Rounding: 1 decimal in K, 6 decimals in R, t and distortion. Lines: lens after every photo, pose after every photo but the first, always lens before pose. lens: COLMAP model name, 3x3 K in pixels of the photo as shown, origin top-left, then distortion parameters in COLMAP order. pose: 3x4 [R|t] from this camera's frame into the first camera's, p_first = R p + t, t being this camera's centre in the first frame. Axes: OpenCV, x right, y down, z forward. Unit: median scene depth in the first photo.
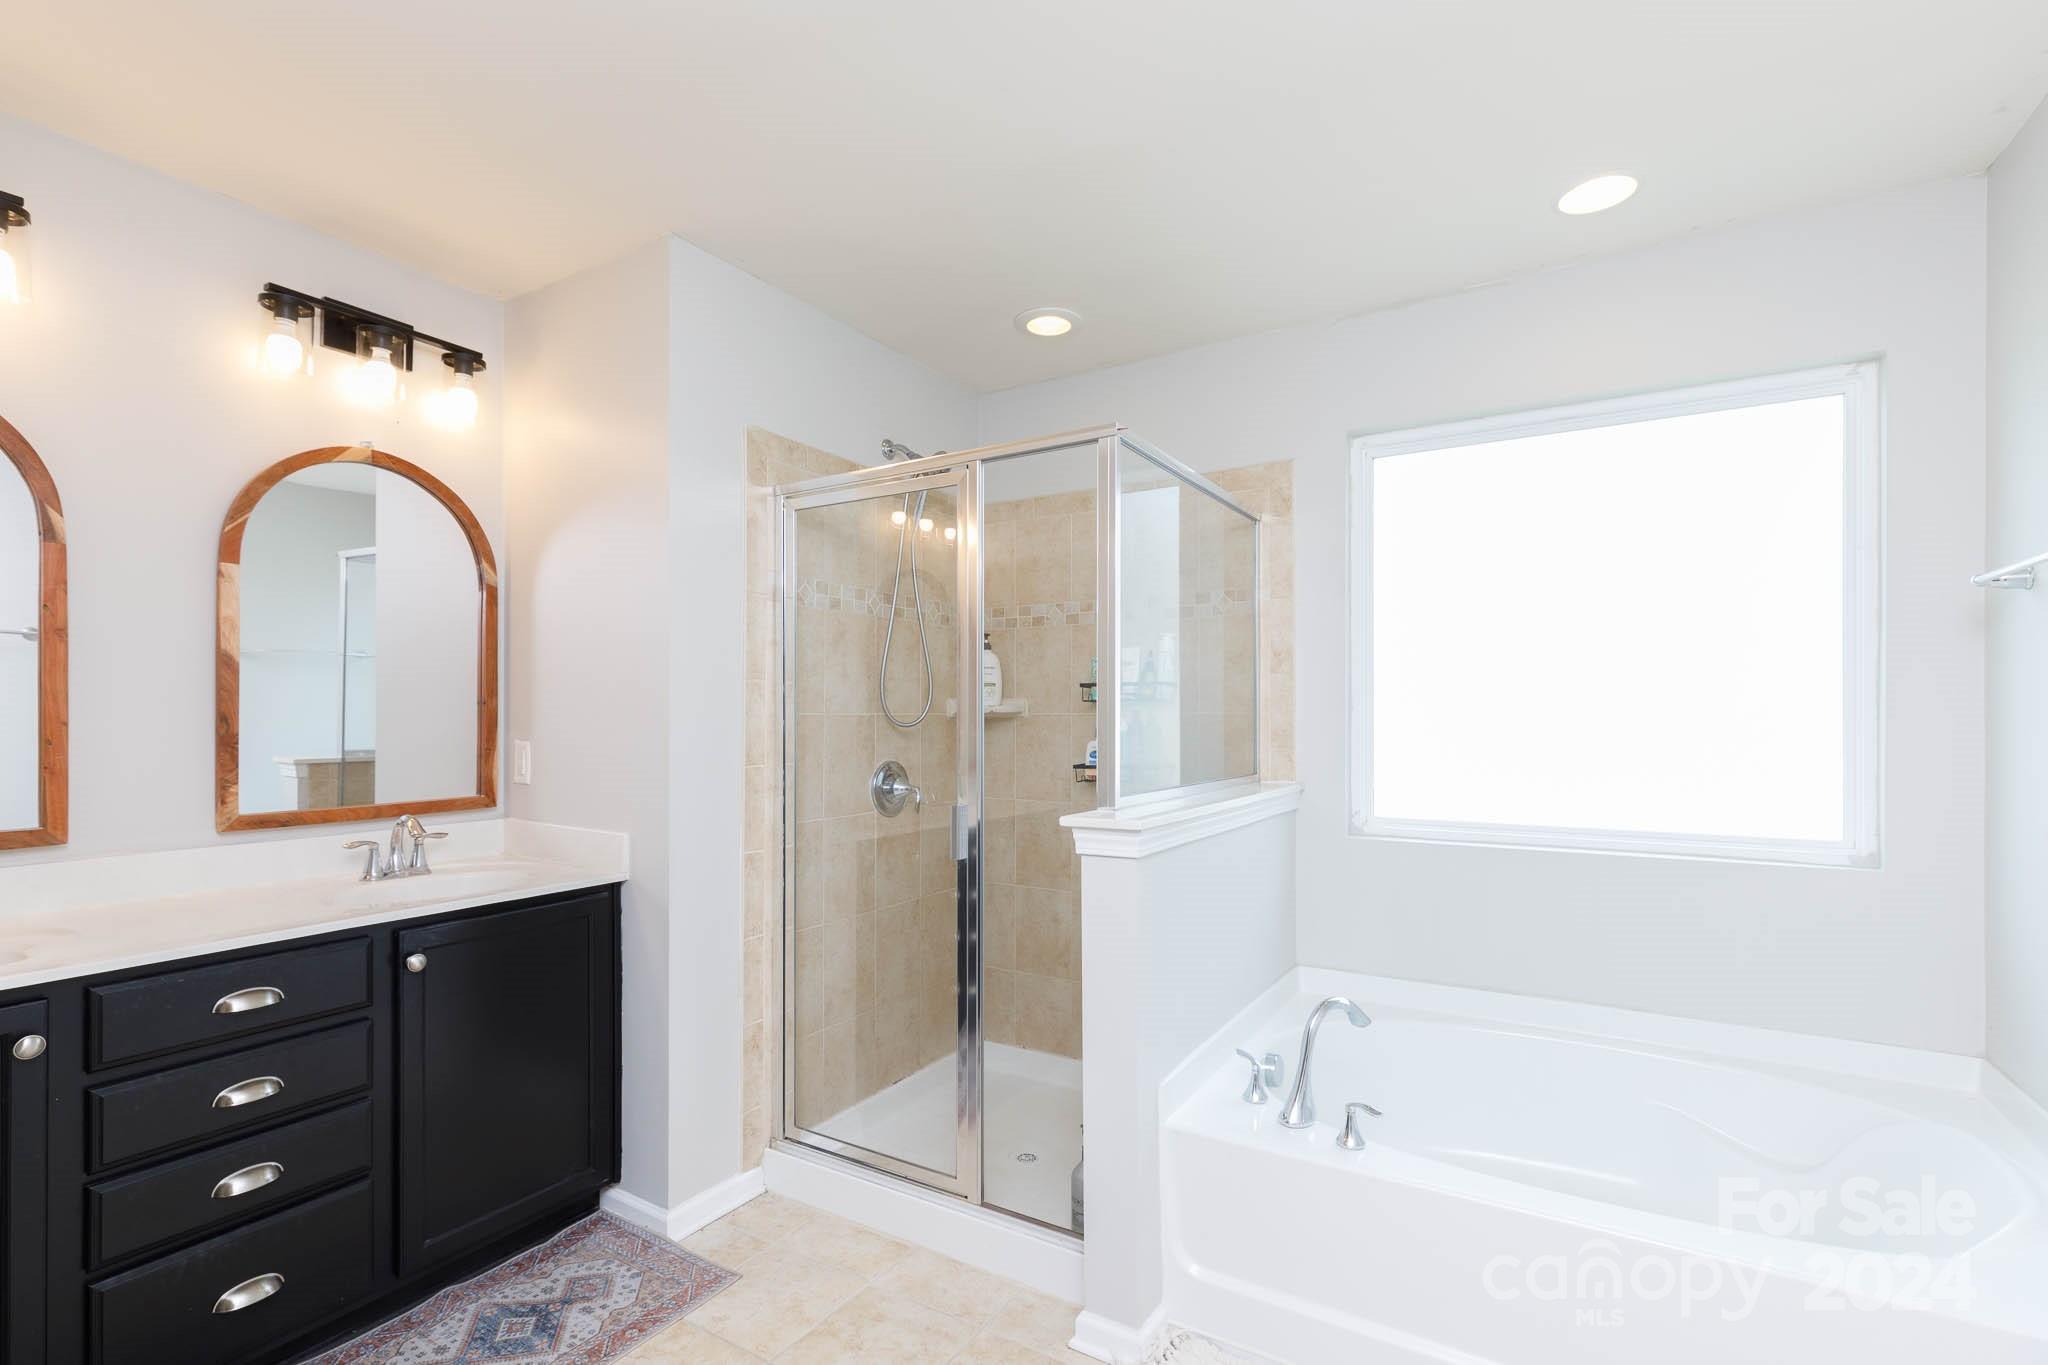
lens RADIAL K [[933.1, 0, 1023.7], [0, 933.1, 699.3], [0, 0, 1]] dist [0.001802, 0.001084]
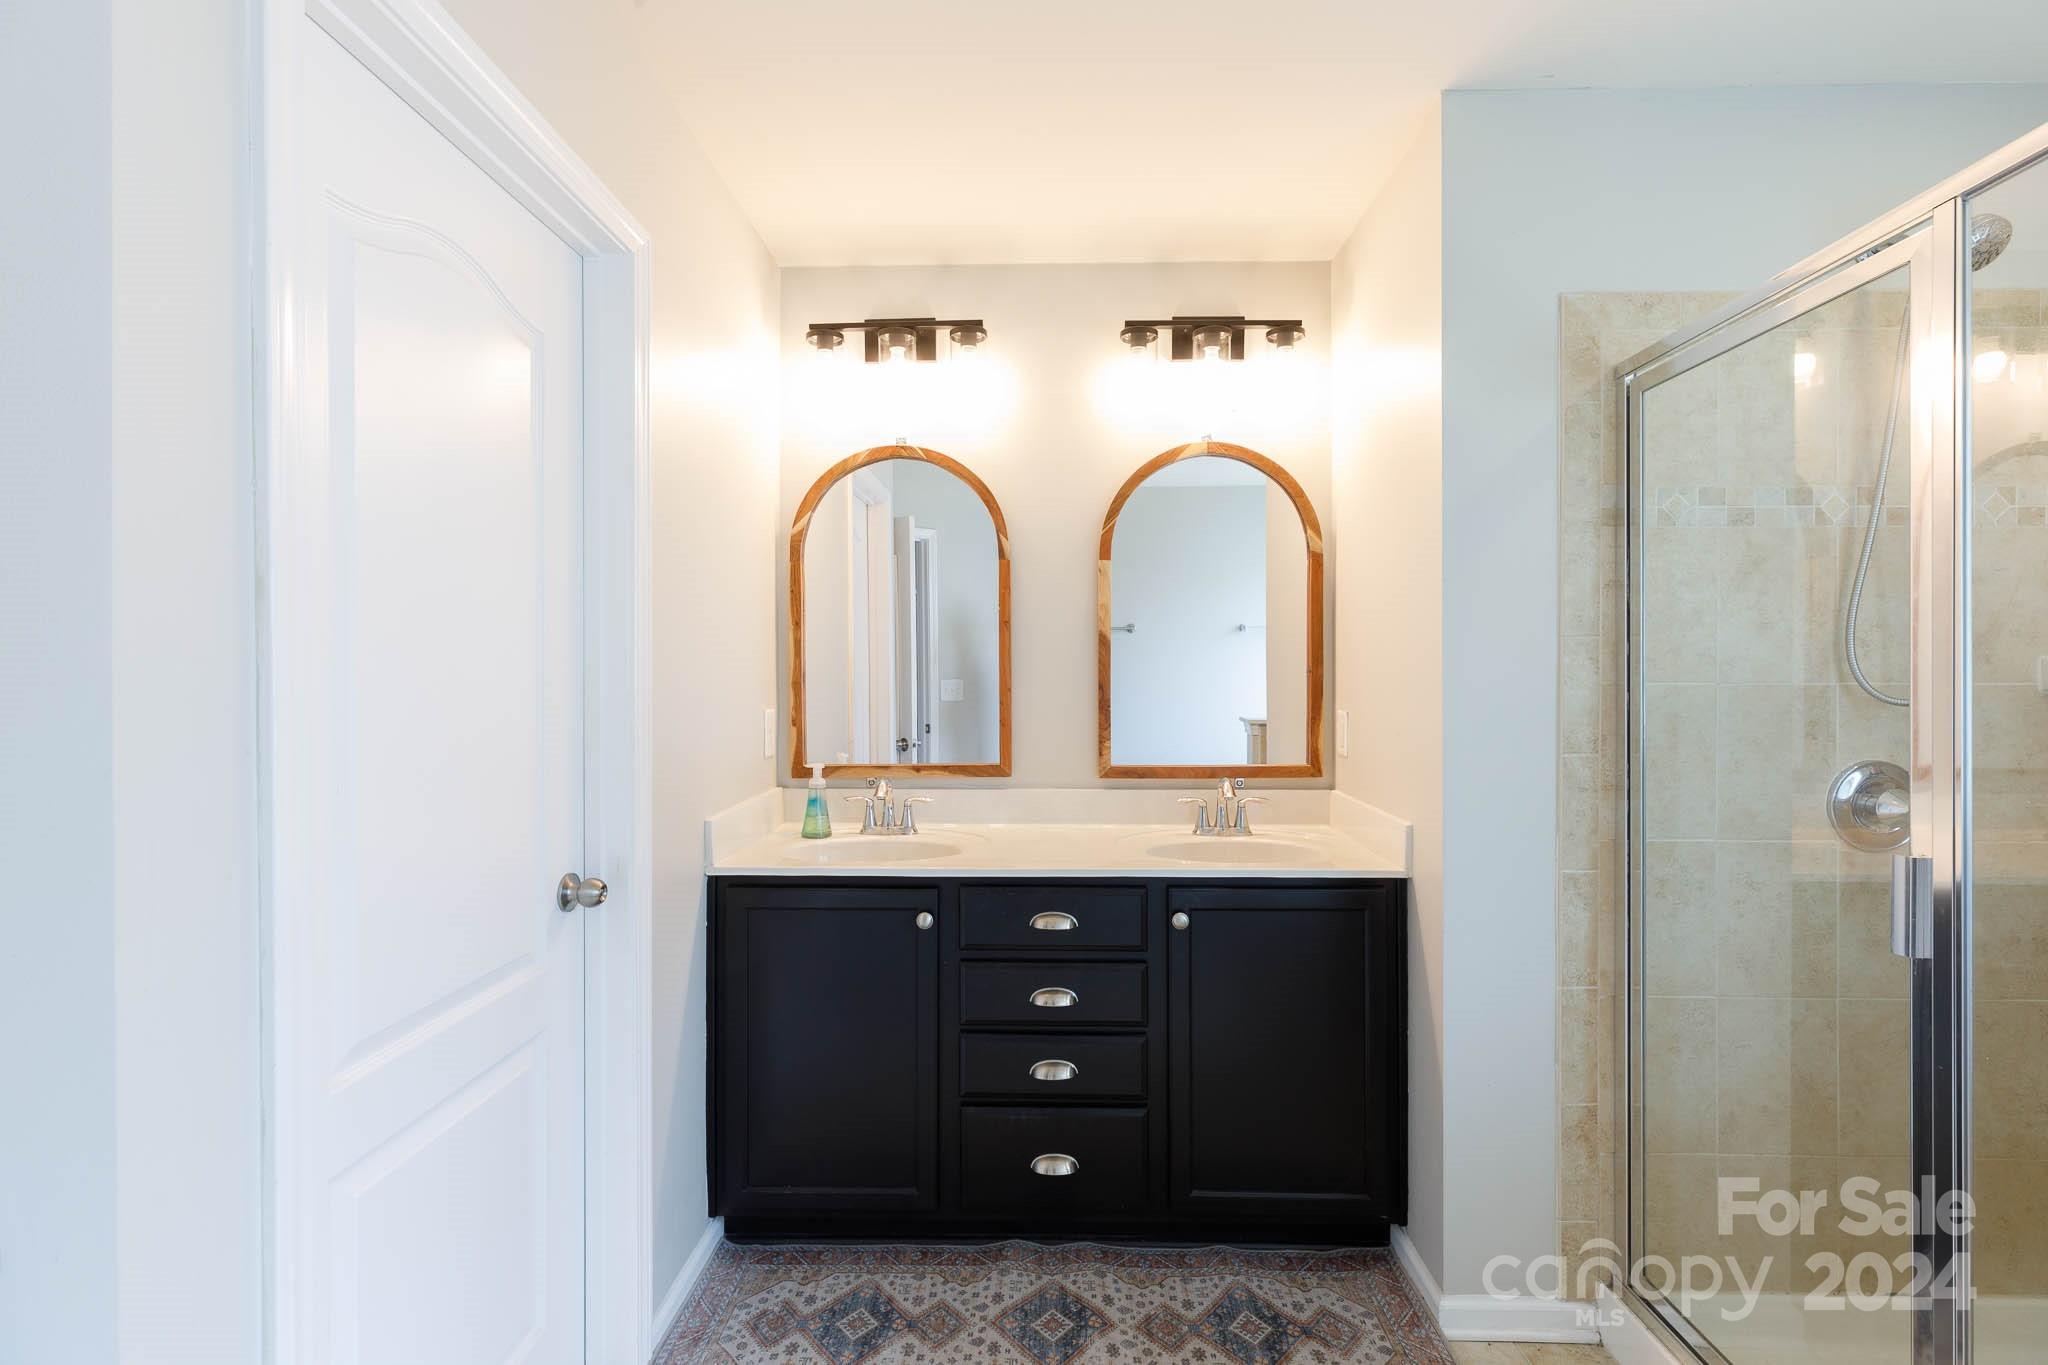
lens RADIAL K [[922.7, 0, 1026.6], [0, 922.7, 675.0], [0, 0, 1]] dist [0.015702, 0.000060]
pose [[0.499112, -0.003318, -0.866531, 0.151216], [0.016394, 0.999850, 0.005614, -0.003232], [0.866383, -0.017008, 0.499091, 0.302687]]
